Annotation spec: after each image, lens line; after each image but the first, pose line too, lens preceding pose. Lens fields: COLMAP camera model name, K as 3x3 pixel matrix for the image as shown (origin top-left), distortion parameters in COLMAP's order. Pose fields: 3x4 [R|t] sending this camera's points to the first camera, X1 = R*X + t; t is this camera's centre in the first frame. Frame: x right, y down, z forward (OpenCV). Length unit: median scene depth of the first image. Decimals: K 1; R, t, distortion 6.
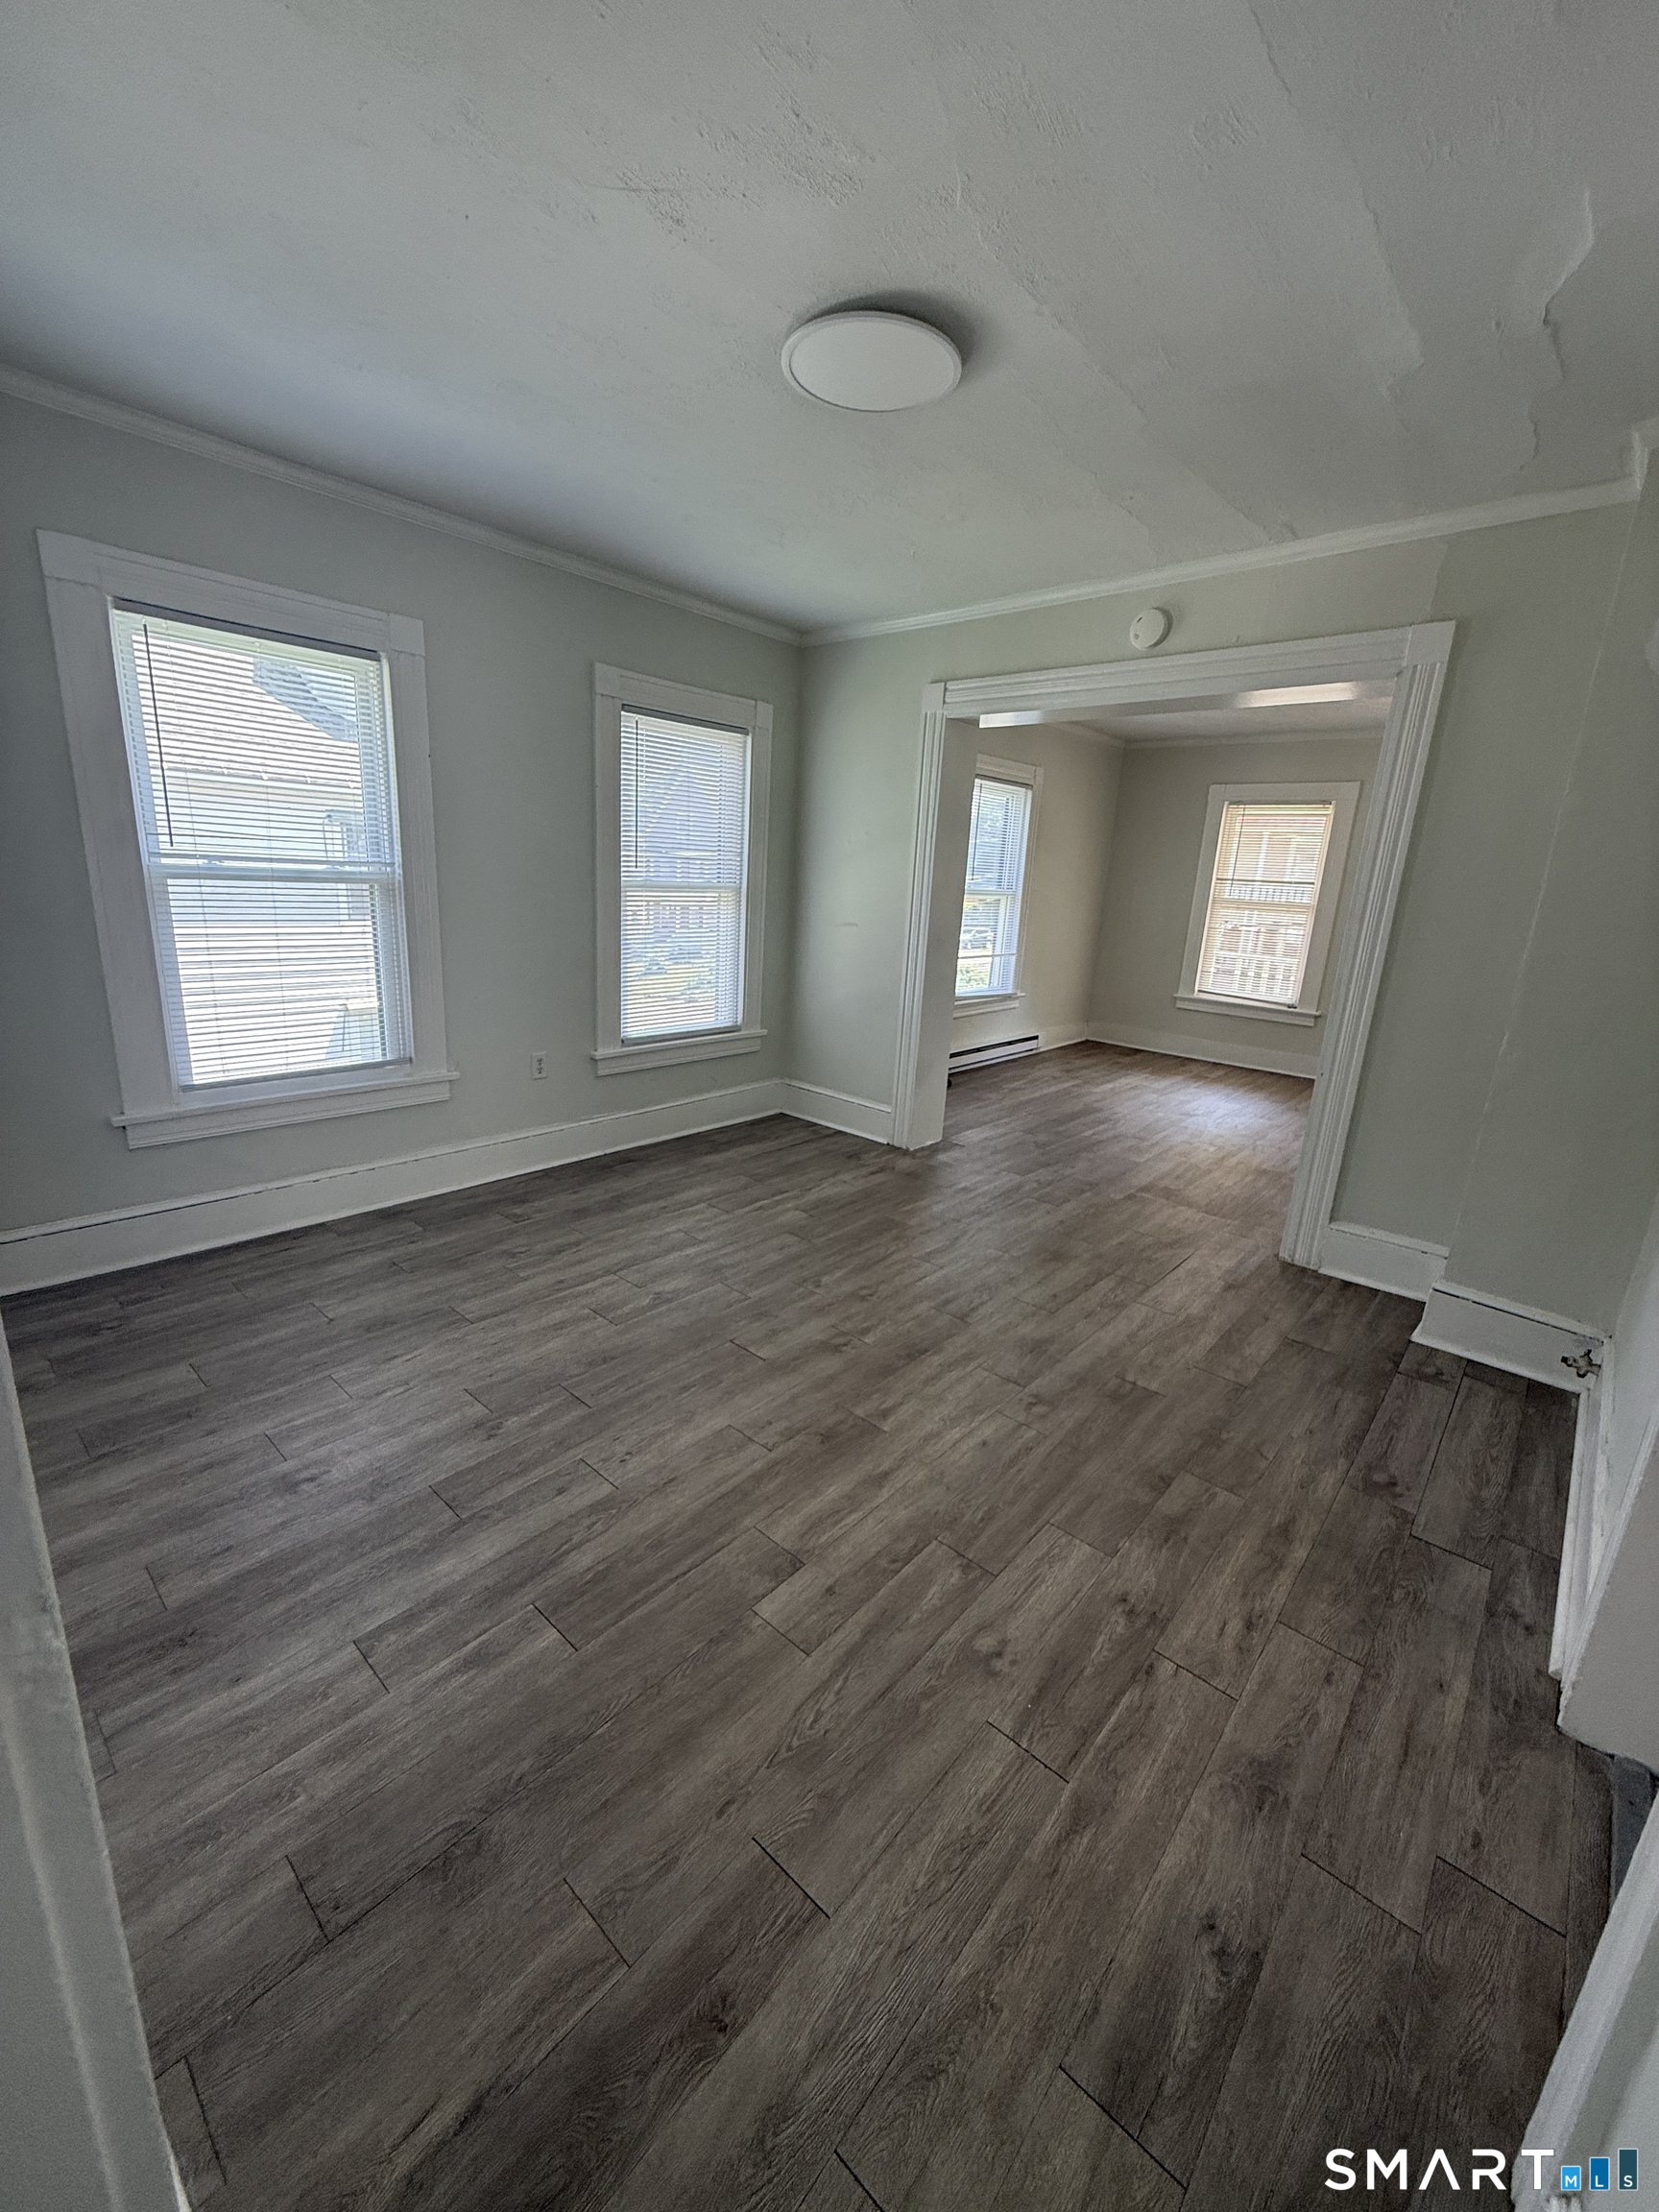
lens RADIAL K [[882.2, 0, 832.5], [0, 882.2, 1095.0], [0, 0, 1]] dist [-0.000704, -0.000077]
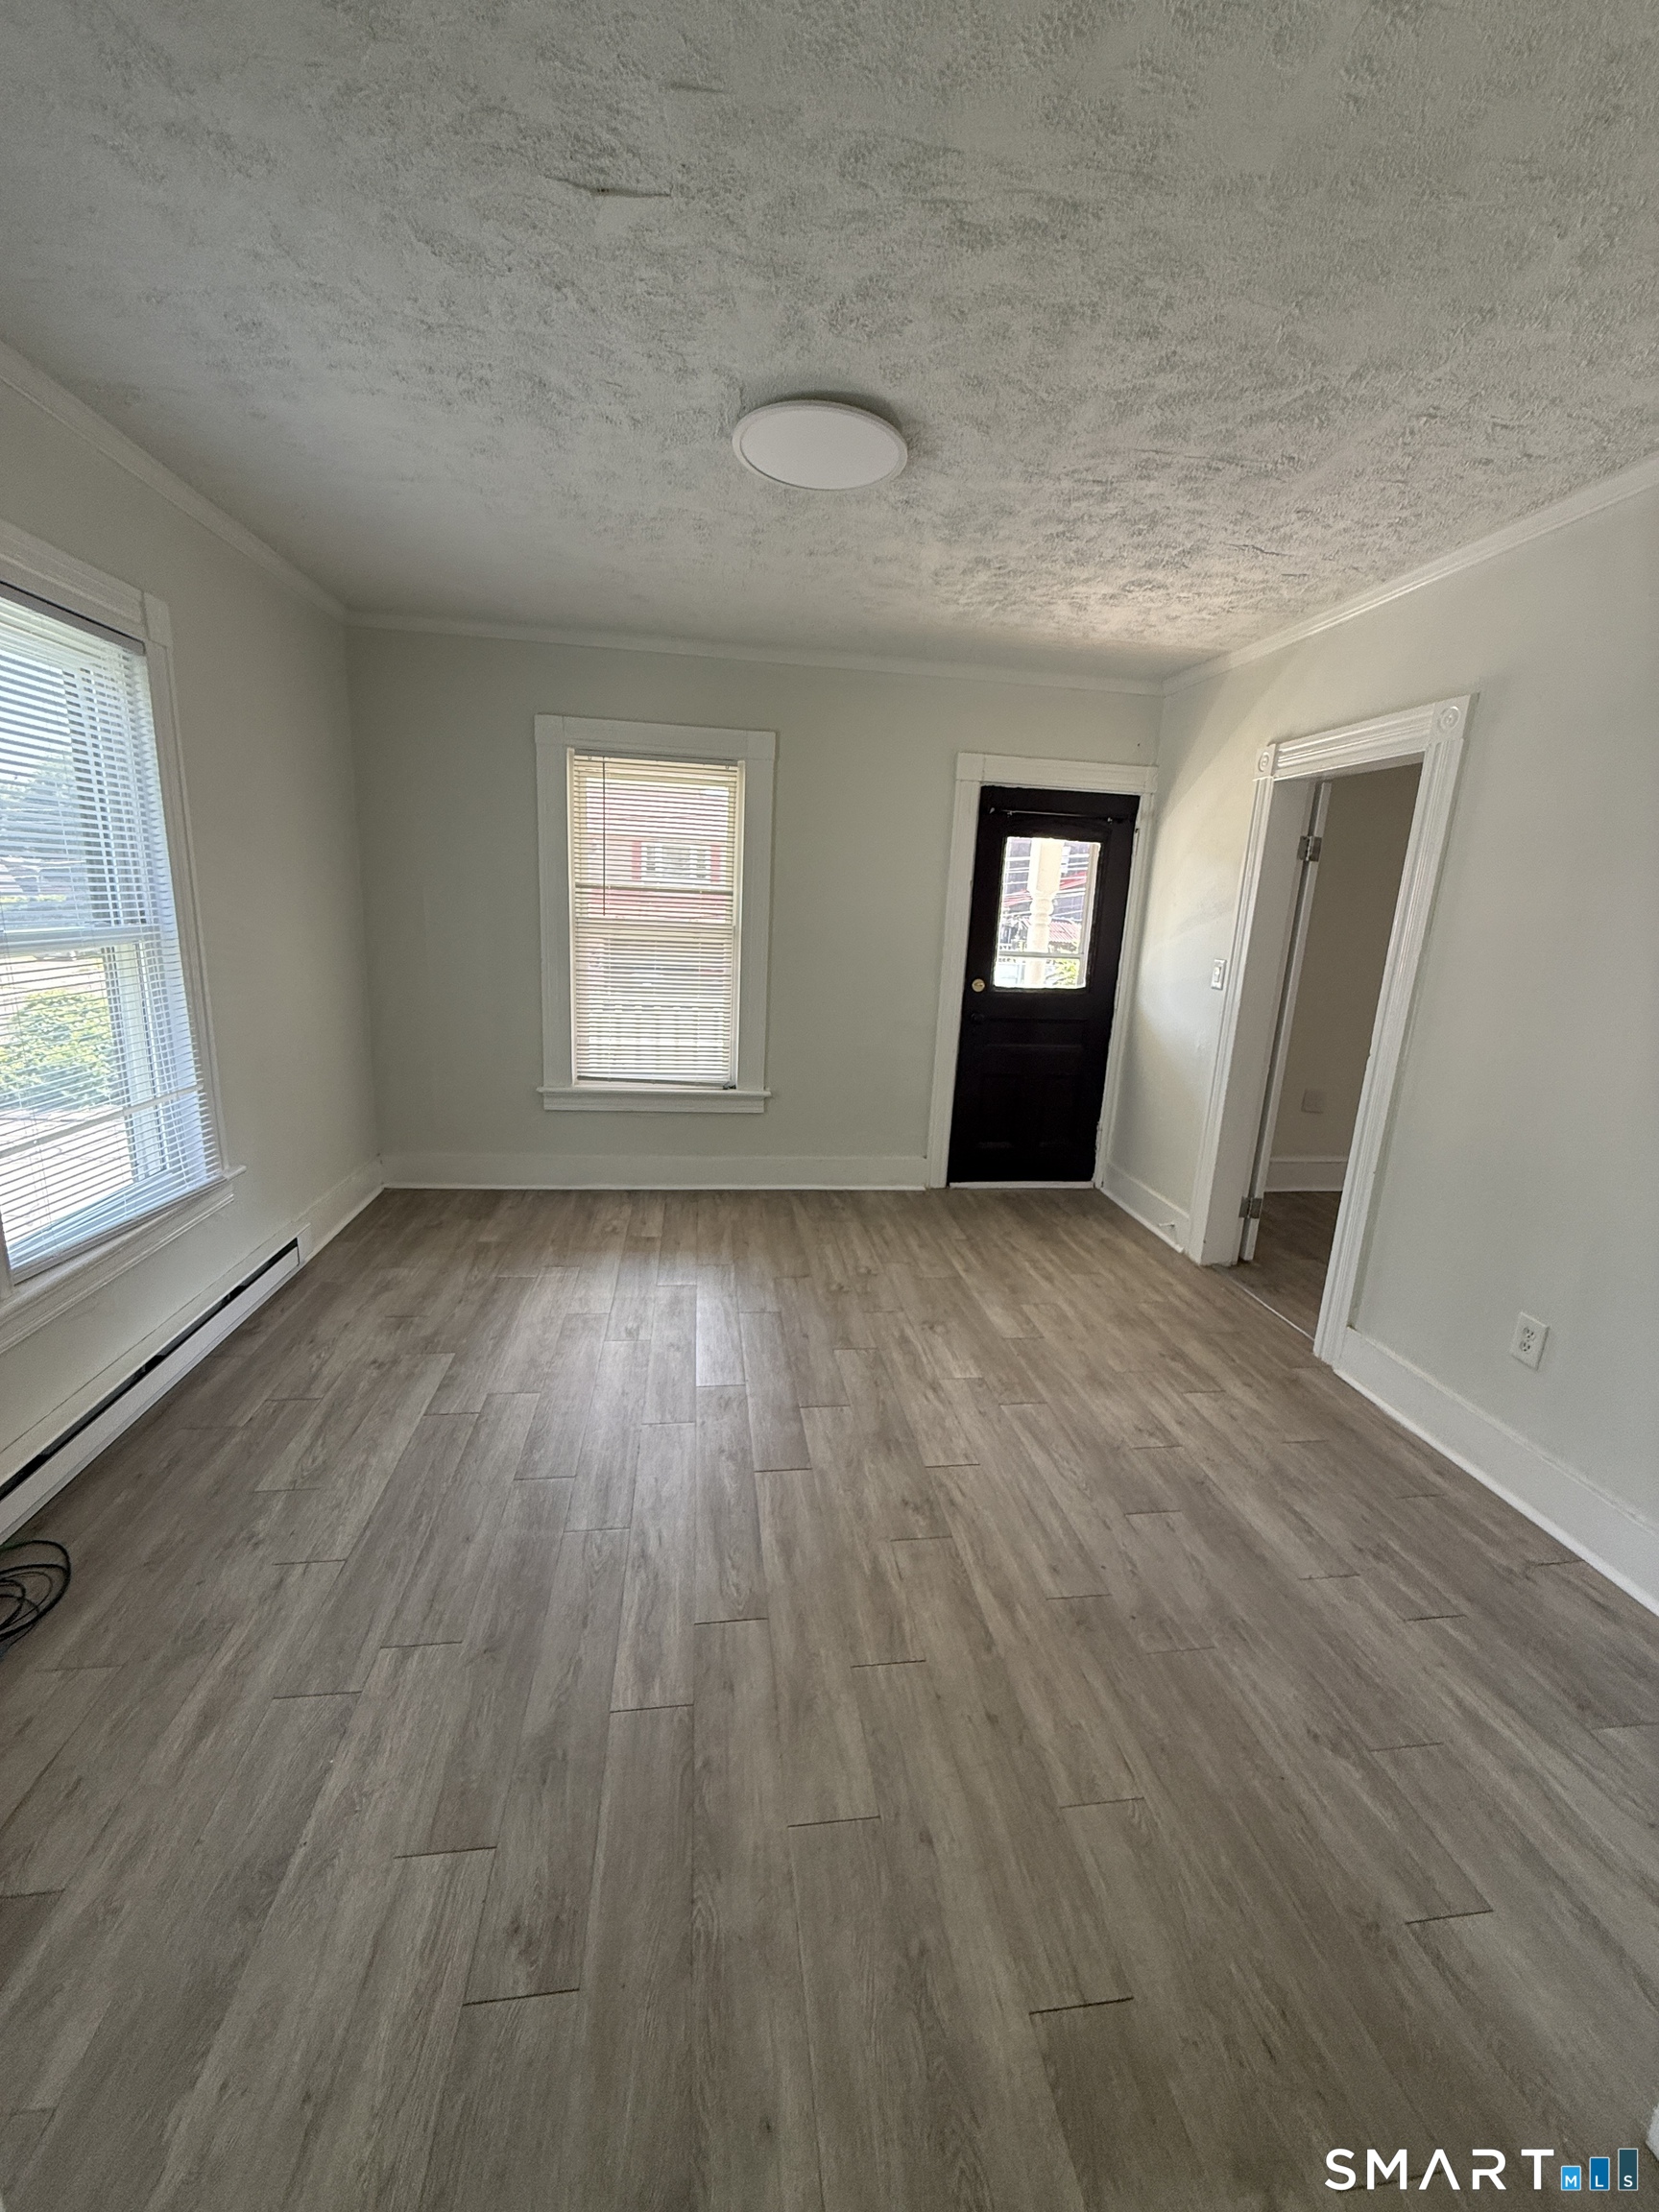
lens RADIAL K [[882.2, 0, 833.6], [0, 882.2, 1106.4], [0, 0, 1]] dist [-0.000704, -0.000077]
pose [[0.658805, -0.190095, 0.727901, 0.105938], [0.177841, 0.979479, 0.094836, -0.135877], [-0.730991, 0.066972, 0.679093, 0.522781]]
